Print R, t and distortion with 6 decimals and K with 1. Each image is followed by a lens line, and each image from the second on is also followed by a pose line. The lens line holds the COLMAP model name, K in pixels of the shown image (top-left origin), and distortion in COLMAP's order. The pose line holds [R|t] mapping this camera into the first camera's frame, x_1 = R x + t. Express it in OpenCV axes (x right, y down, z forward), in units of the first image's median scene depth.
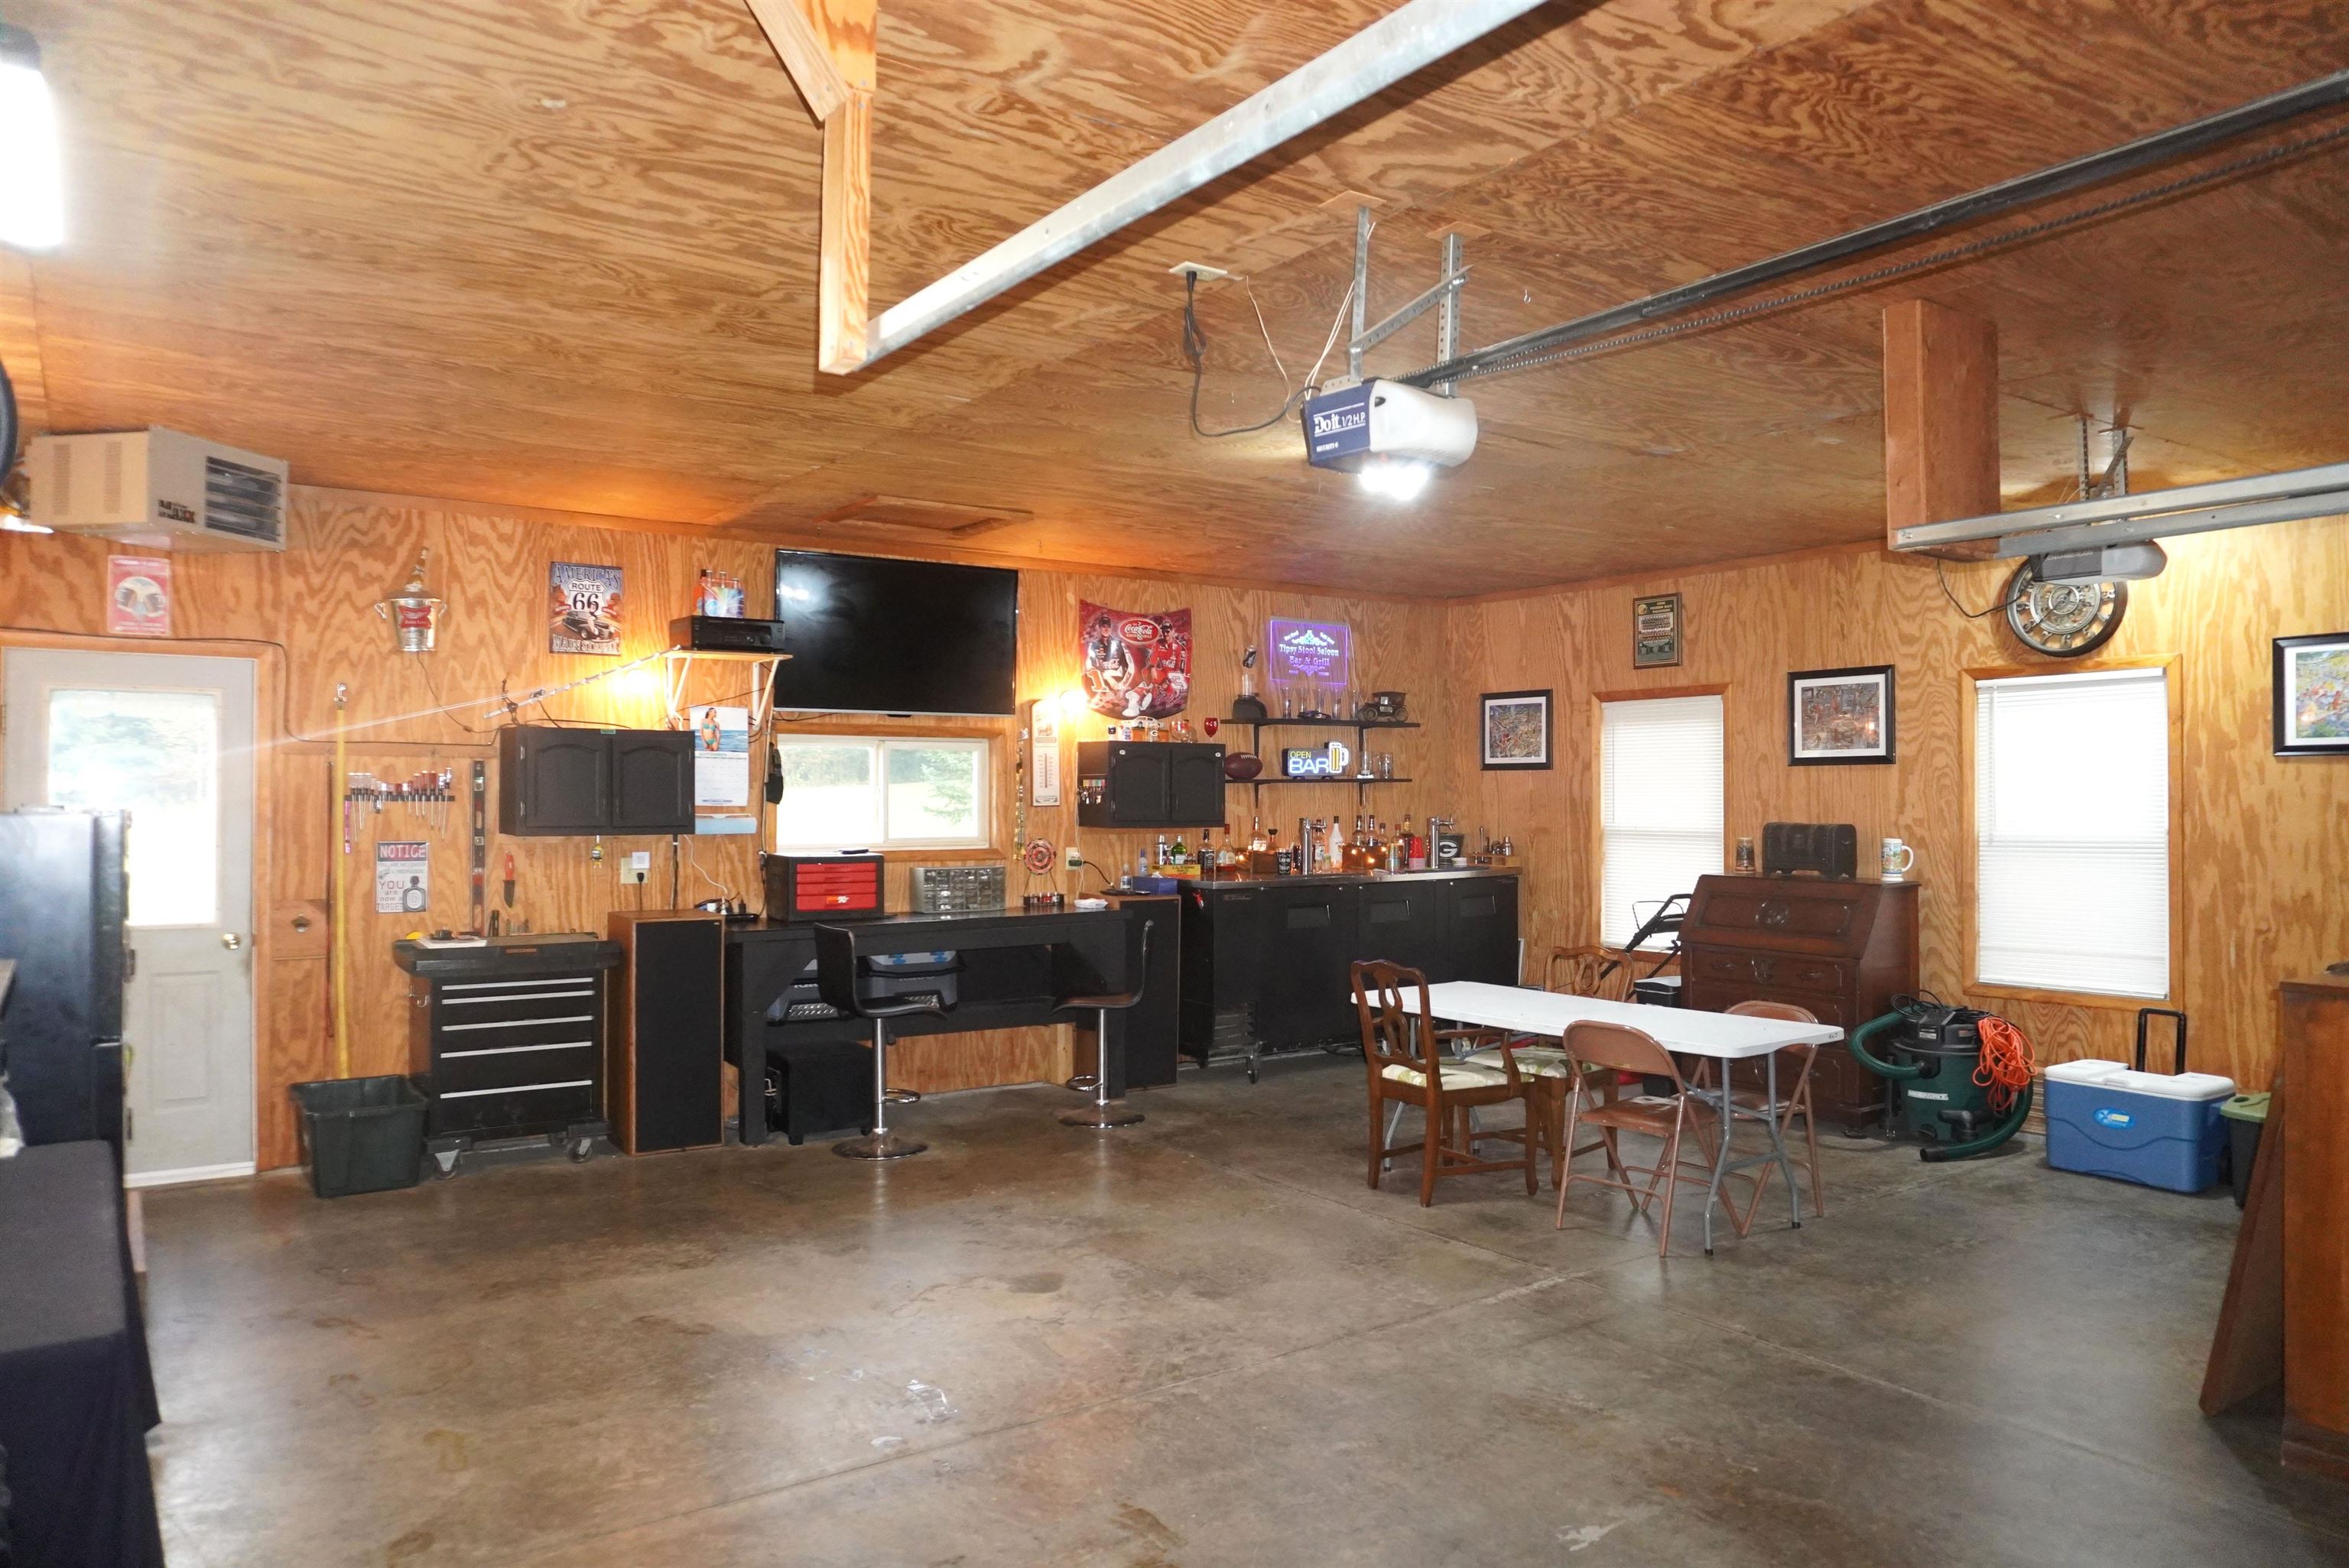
lens RADIAL K [[1557.5, 0, 1185.0], [0, 1557.5, 787.2], [0, 0, 1]] dist [-0.031620, 0.001817]
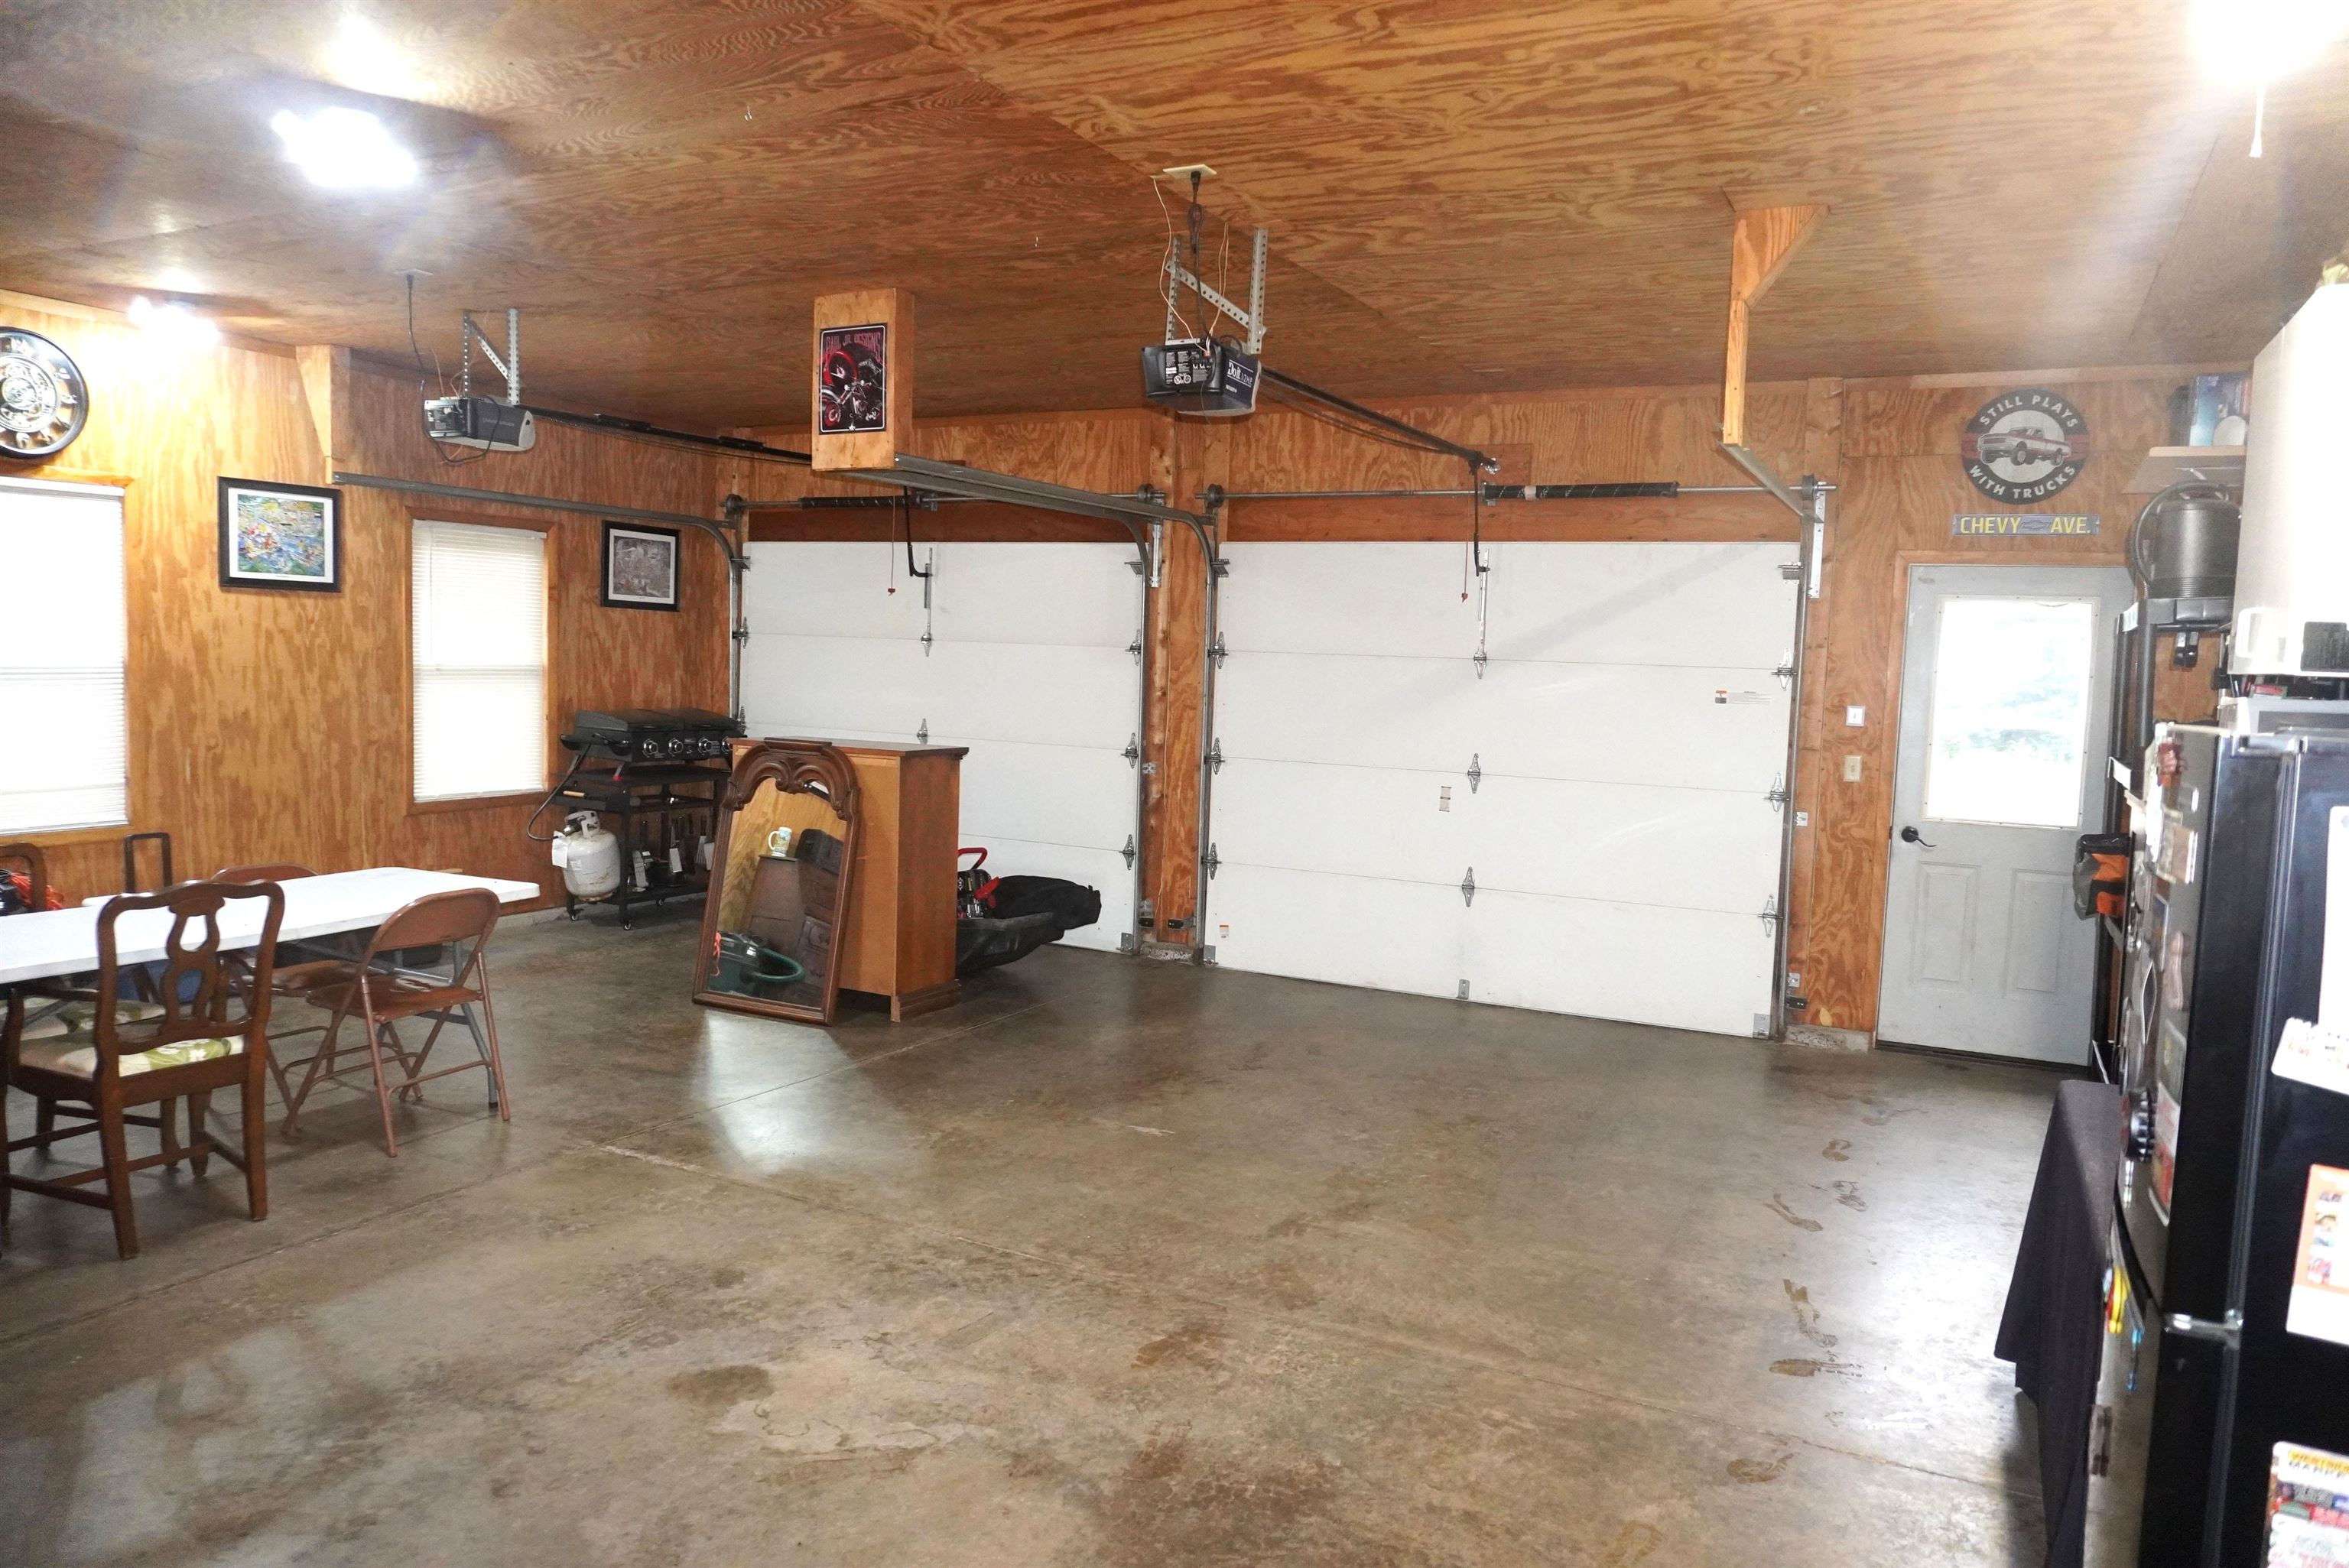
lens RADIAL K [[1557.5, 0, 1185.0], [0, 1557.5, 787.2], [0, 0, 1]] dist [-0.031620, 0.001817]
pose [[-0.461987, -0.090070, 0.882301, -0.728555], [-0.040627, 0.995935, 0.080397, 0.007997], [-0.885956, 0.001297, -0.463768, 1.115164]]
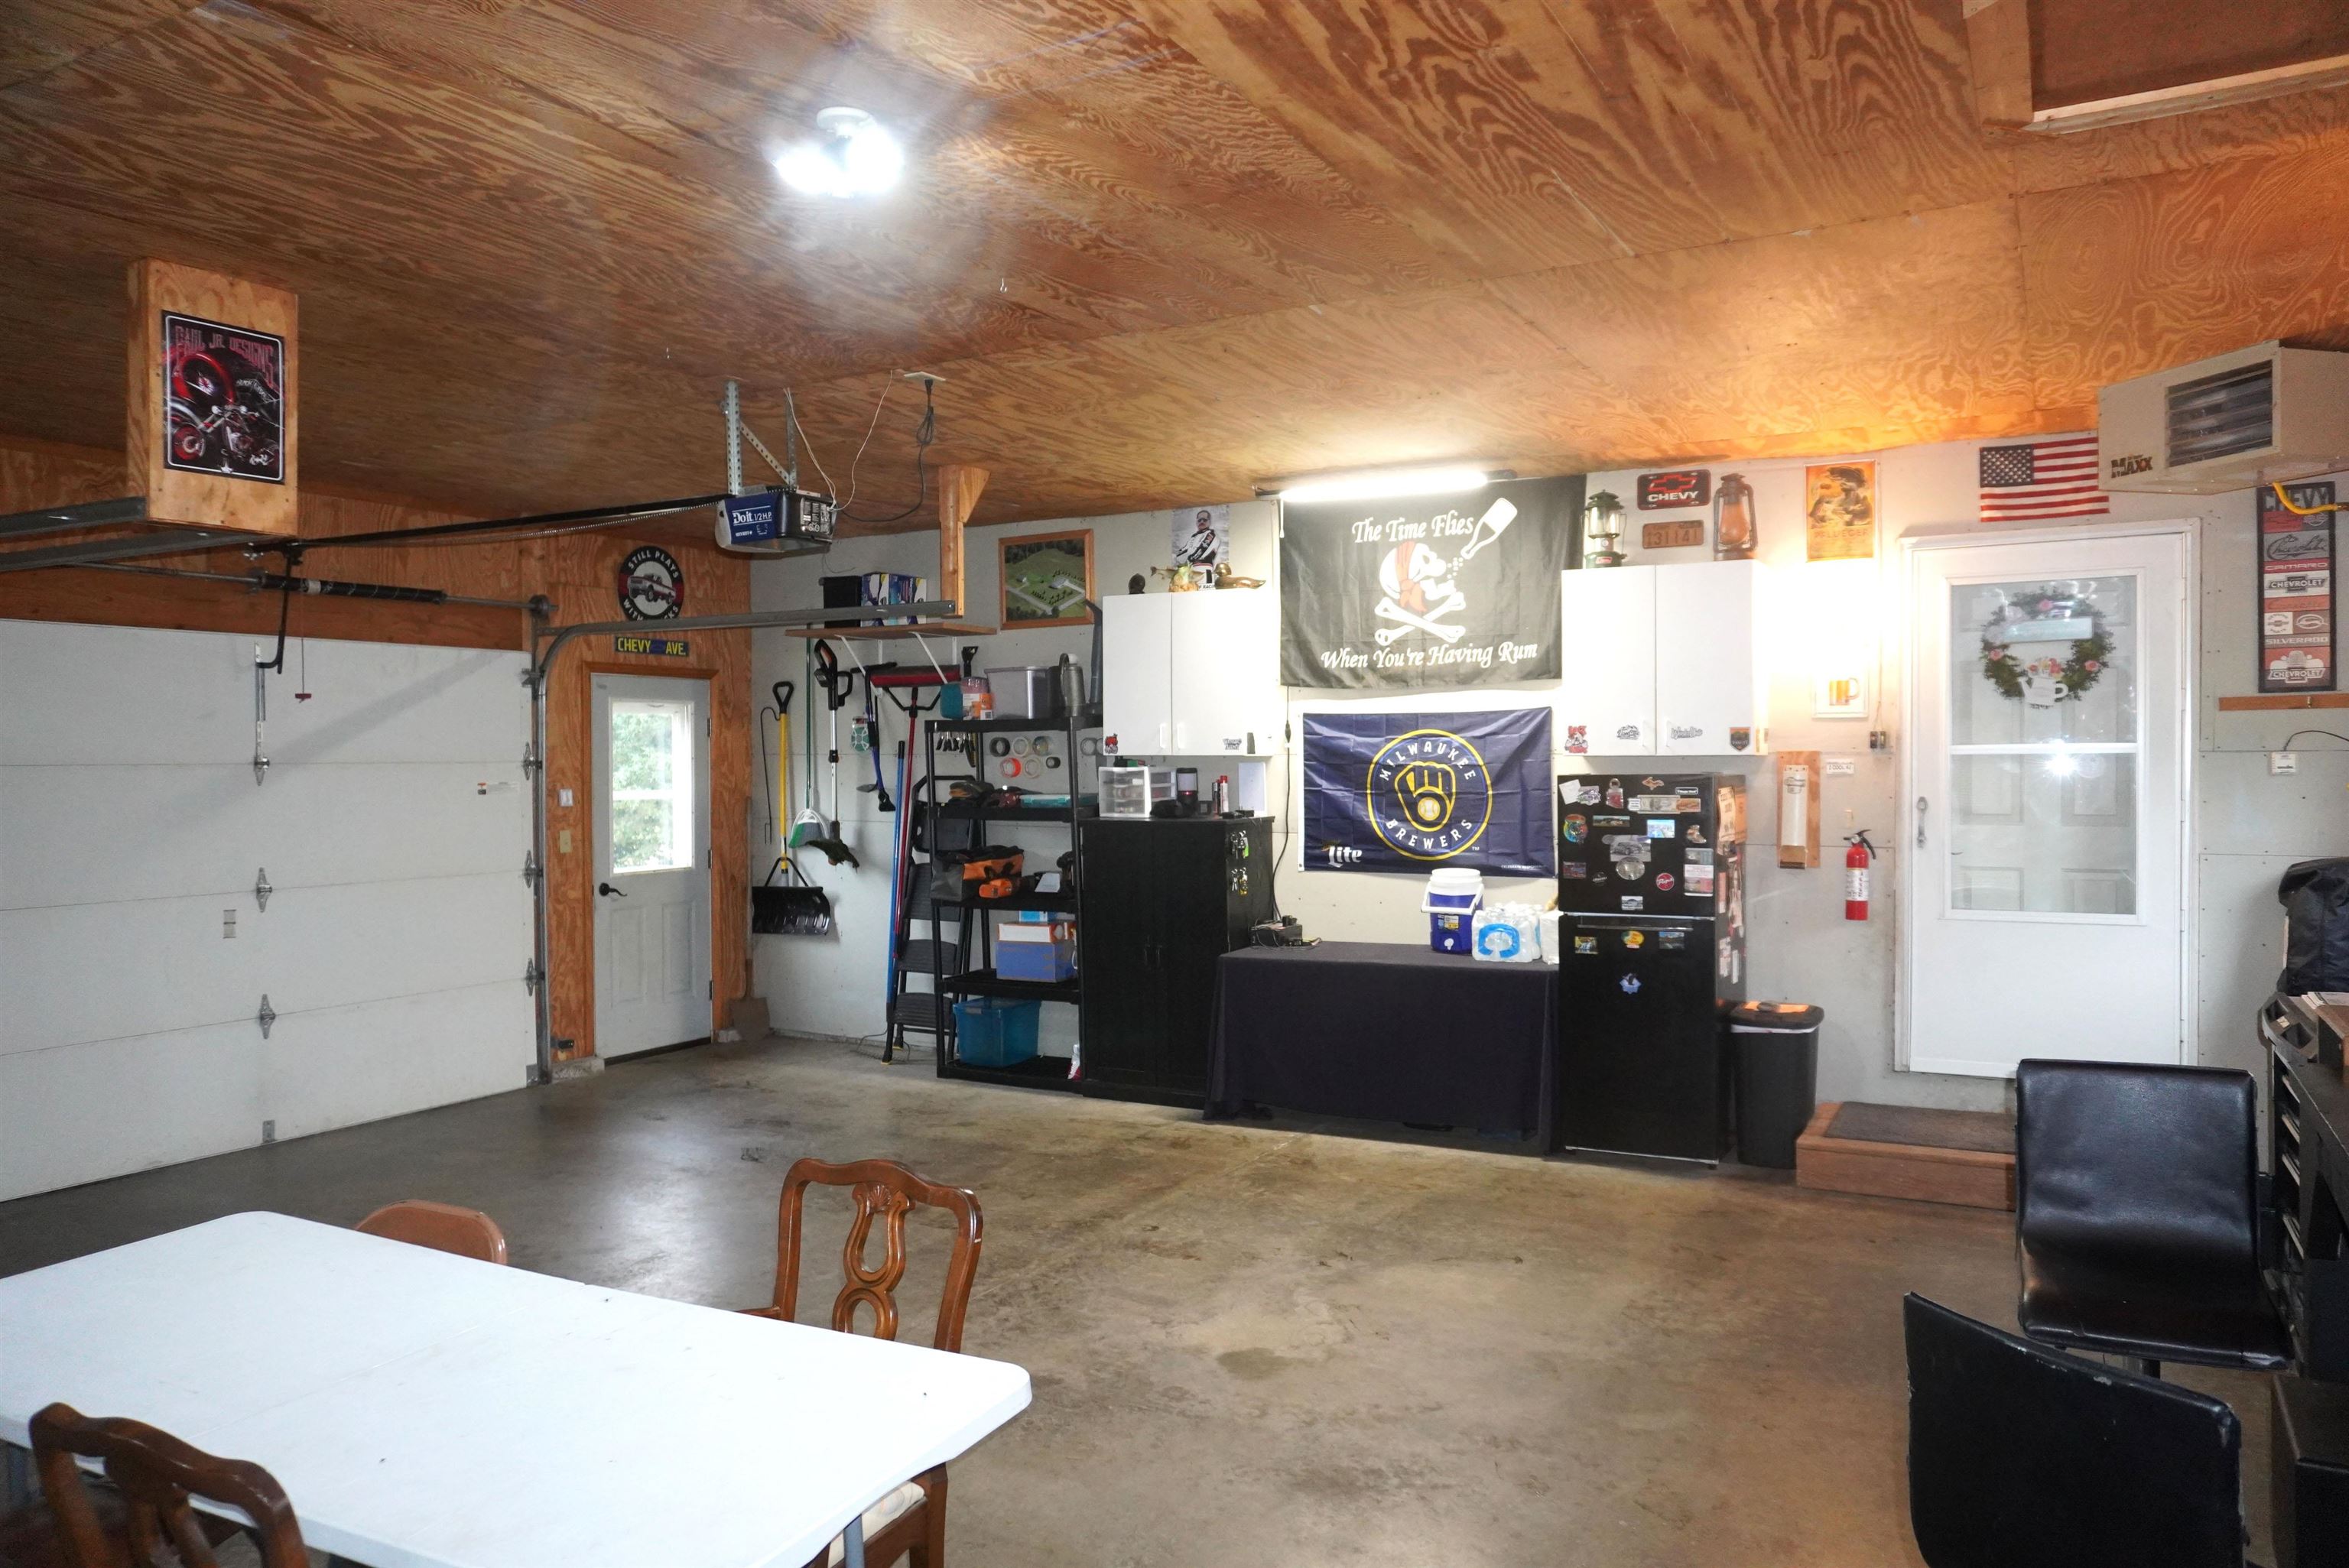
lens RADIAL K [[1577.0, 0, 1160.5], [0, 1577.0, 790.3], [0, 0, 1]] dist [-0.003010, 0.000247]
pose [[-0.909143, 0.015374, -0.416199, 0.288948], [0.009203, 0.999816, 0.016829, 0.001126], [0.416382, 0.011470, -0.909118, 1.714912]]
